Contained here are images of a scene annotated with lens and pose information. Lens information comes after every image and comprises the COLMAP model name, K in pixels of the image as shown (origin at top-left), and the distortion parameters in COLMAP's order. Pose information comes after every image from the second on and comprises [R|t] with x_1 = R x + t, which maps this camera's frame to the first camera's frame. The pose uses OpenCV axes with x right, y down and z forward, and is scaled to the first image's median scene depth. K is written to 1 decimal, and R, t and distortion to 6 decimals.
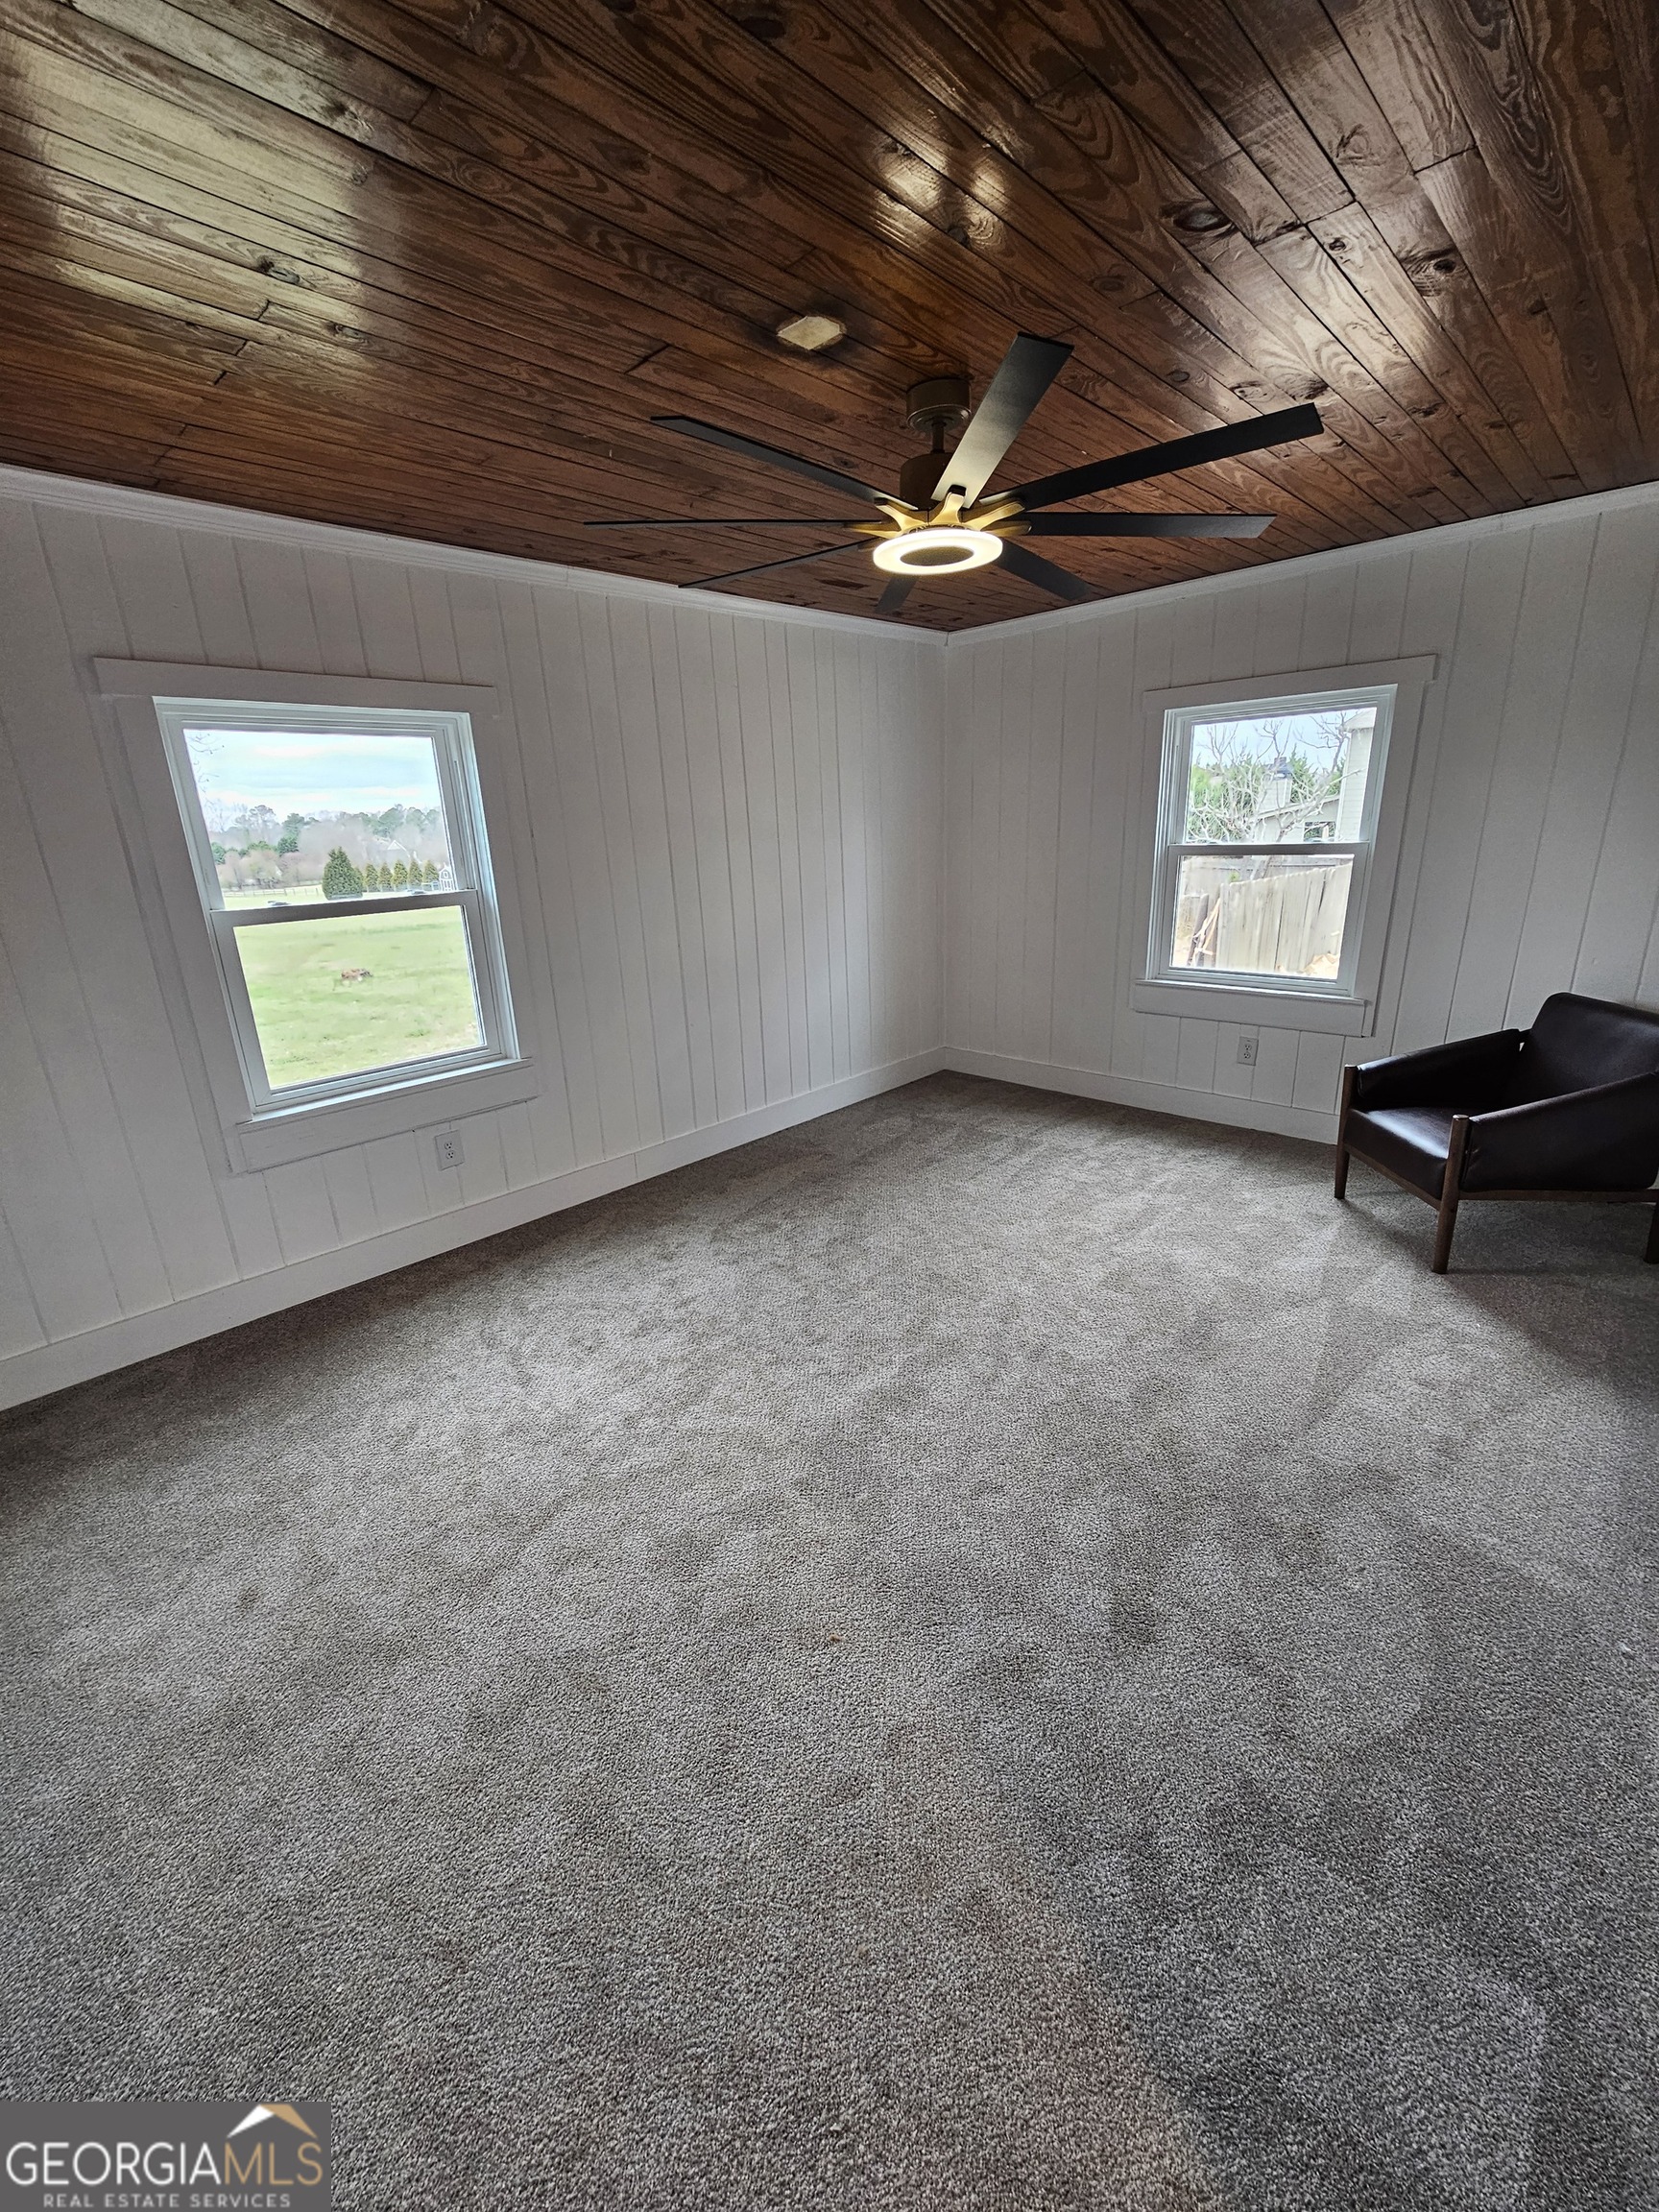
lens RADIAL K [[901.5, 0, 829.4], [0, 901.5, 1097.1], [0, 0, 1]] dist [0.002264, -0.000251]
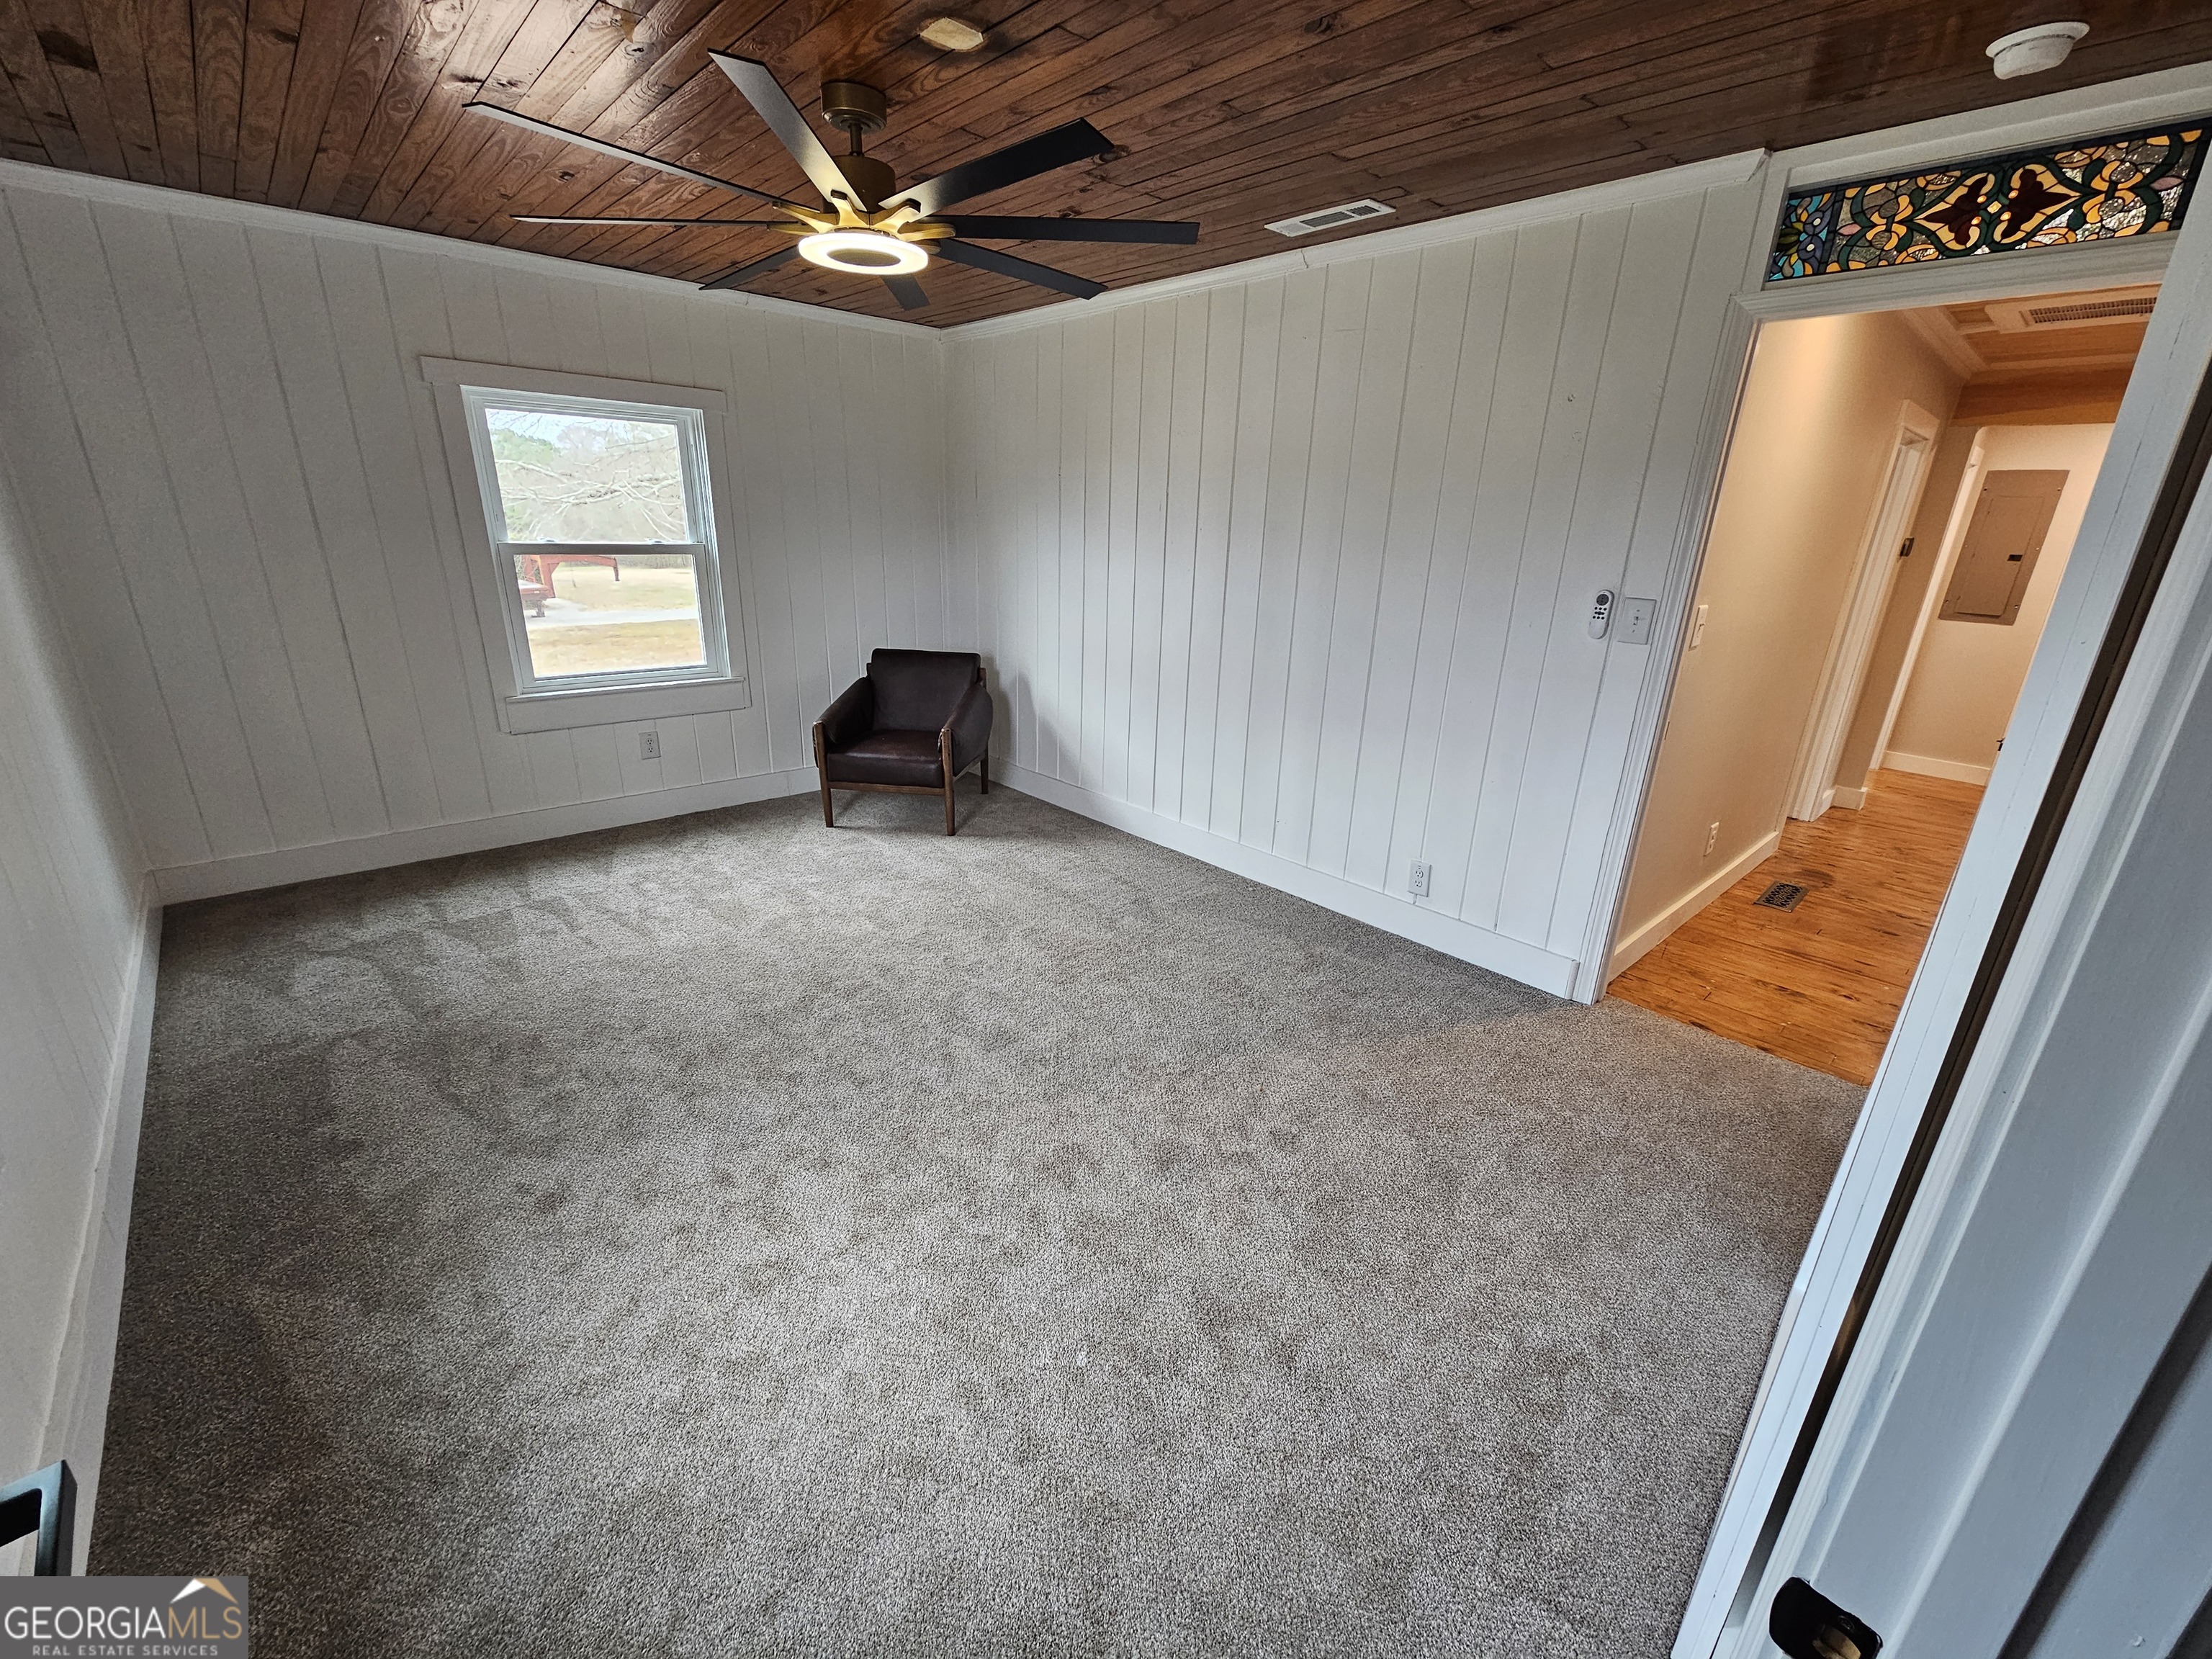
lens RADIAL K [[901.5, 0, 1107.0], [0, 901.5, 834.9], [0, 0, 1]] dist [0.002264, -0.000251]
pose [[0.059940, -0.290708, 0.954933, -0.564492], [0.252985, 0.929843, 0.267190, -0.107081], [-0.965611, 0.225569, 0.129280, 0.409654]]
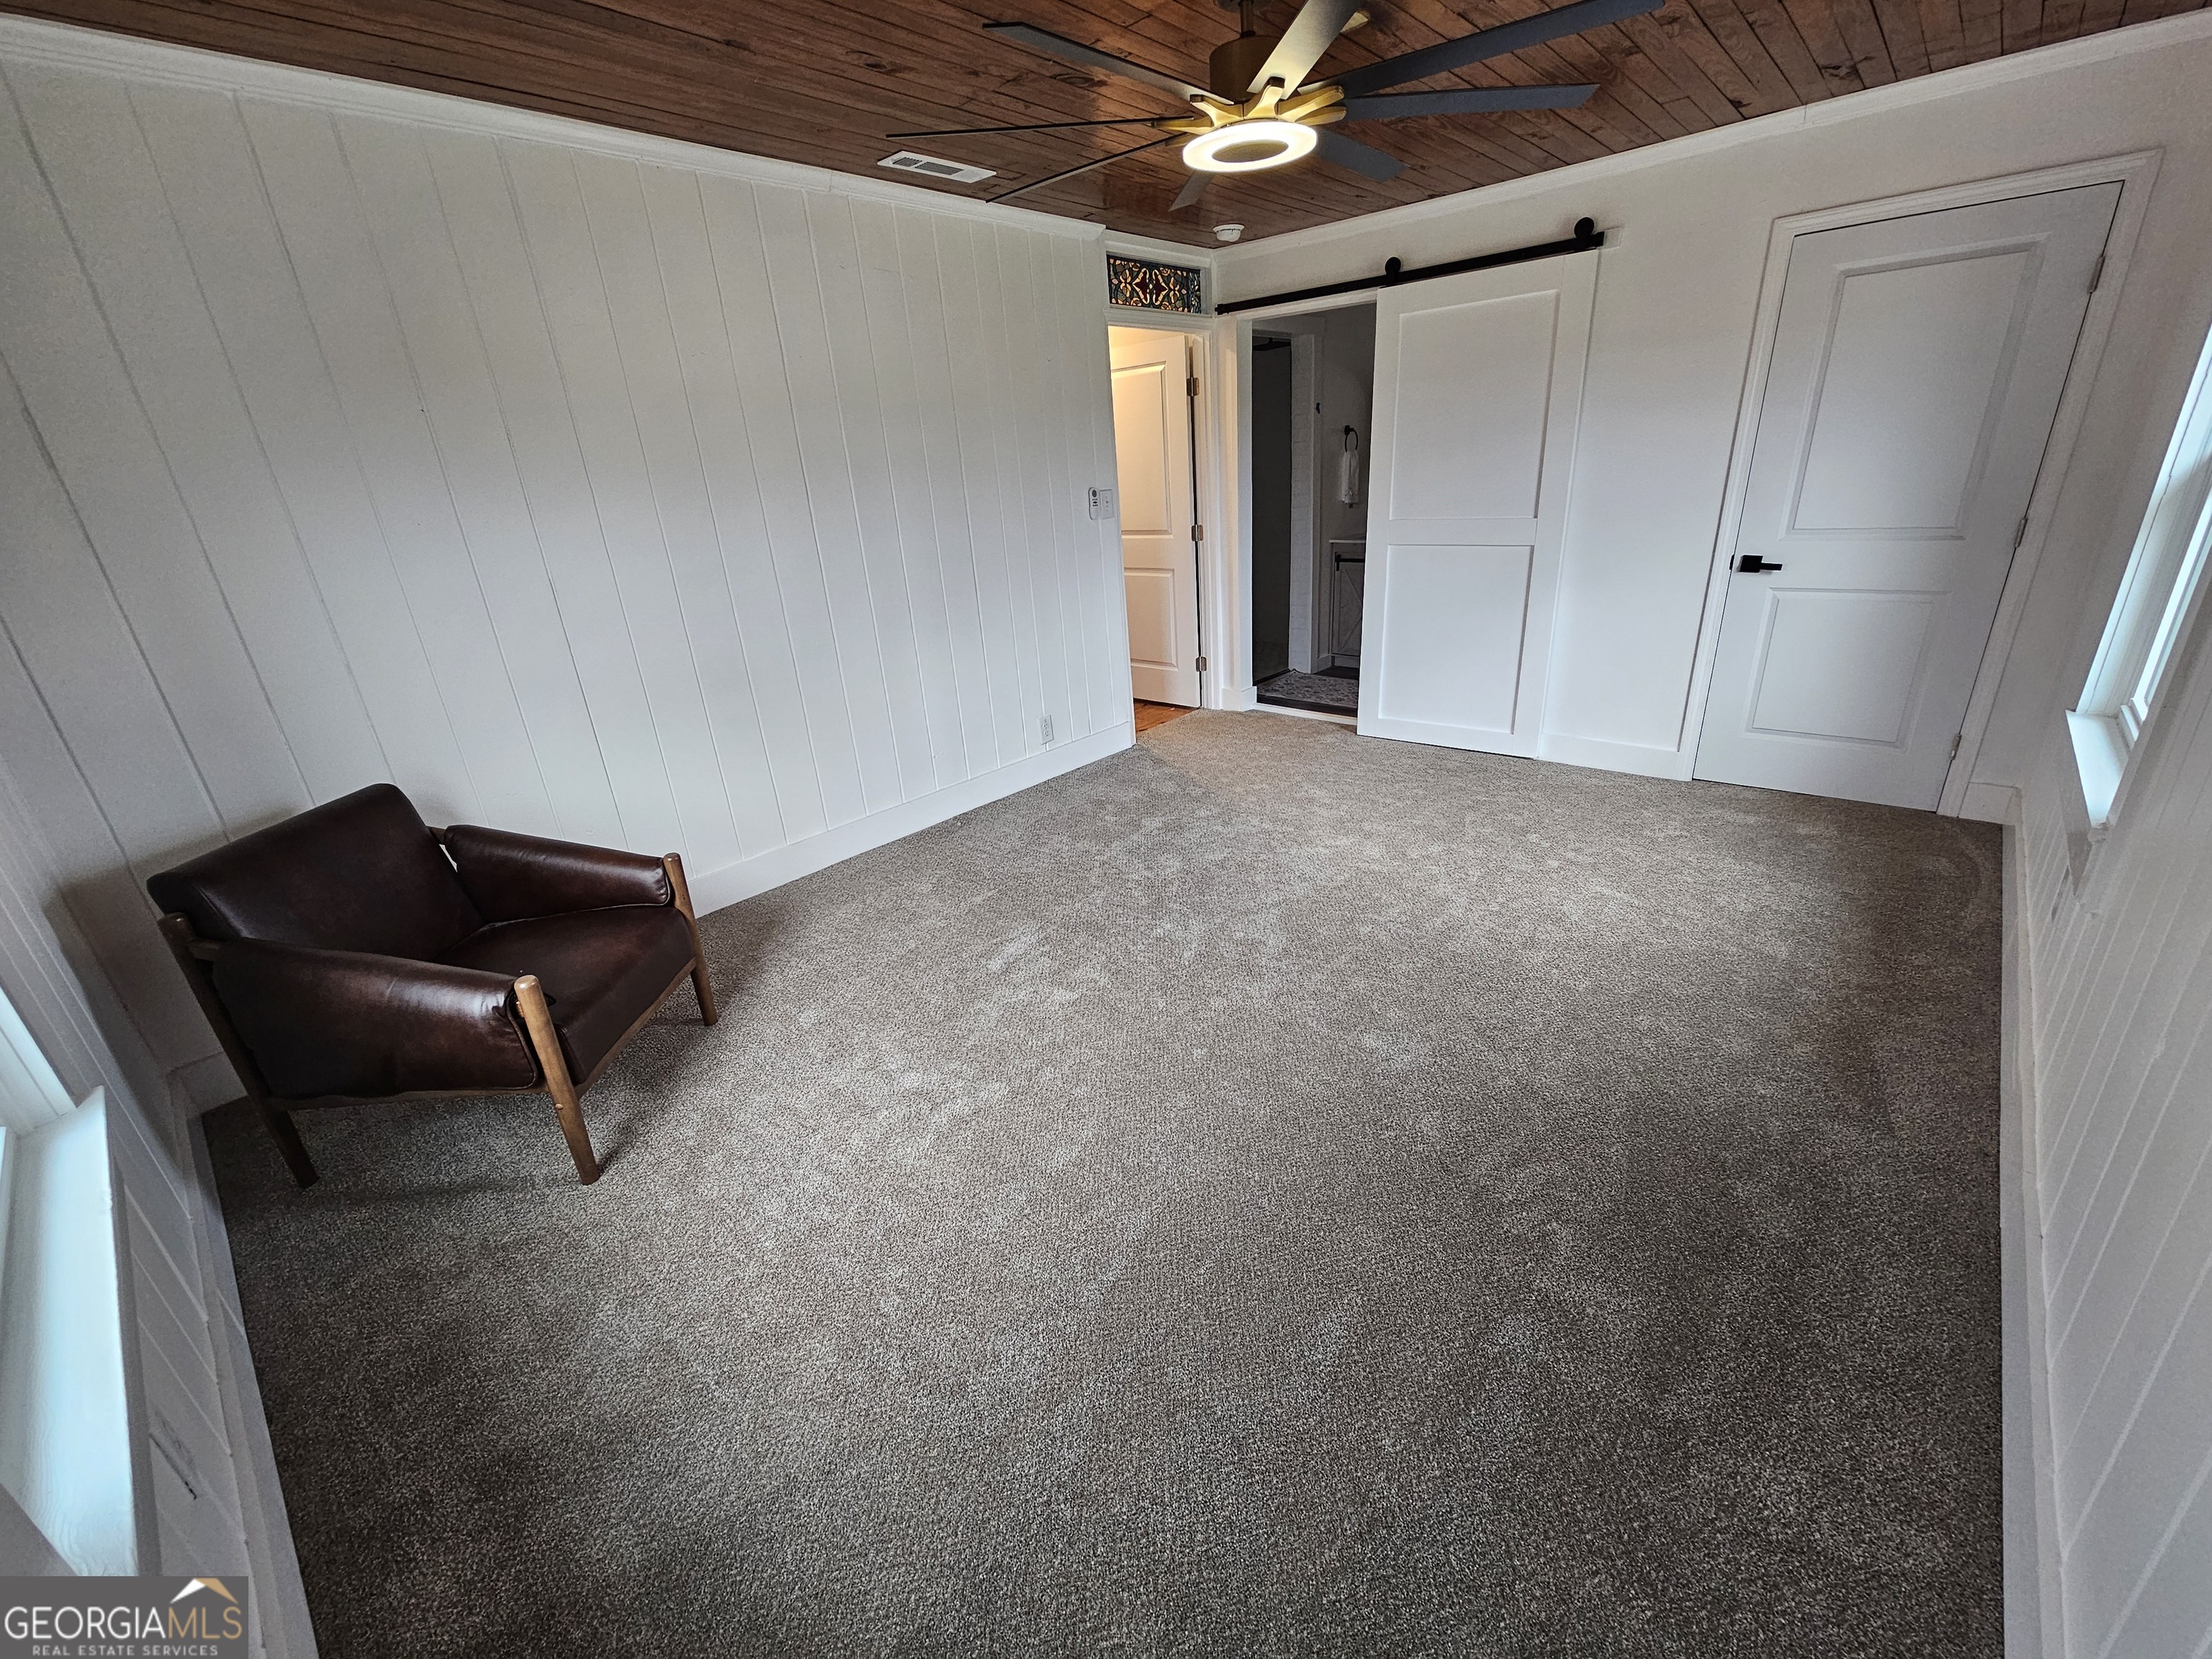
lens RADIAL K [[901.5, 0, 1115.2], [0, 901.5, 831.6], [0, 0, 1]] dist [0.002264, -0.000251]
pose [[-0.993617, 0.112748, 0.003676, 0.177091], [0.090074, 0.773337, 0.627564, -0.356482], [0.067914, 0.623889, -0.778557, 1.192114]]
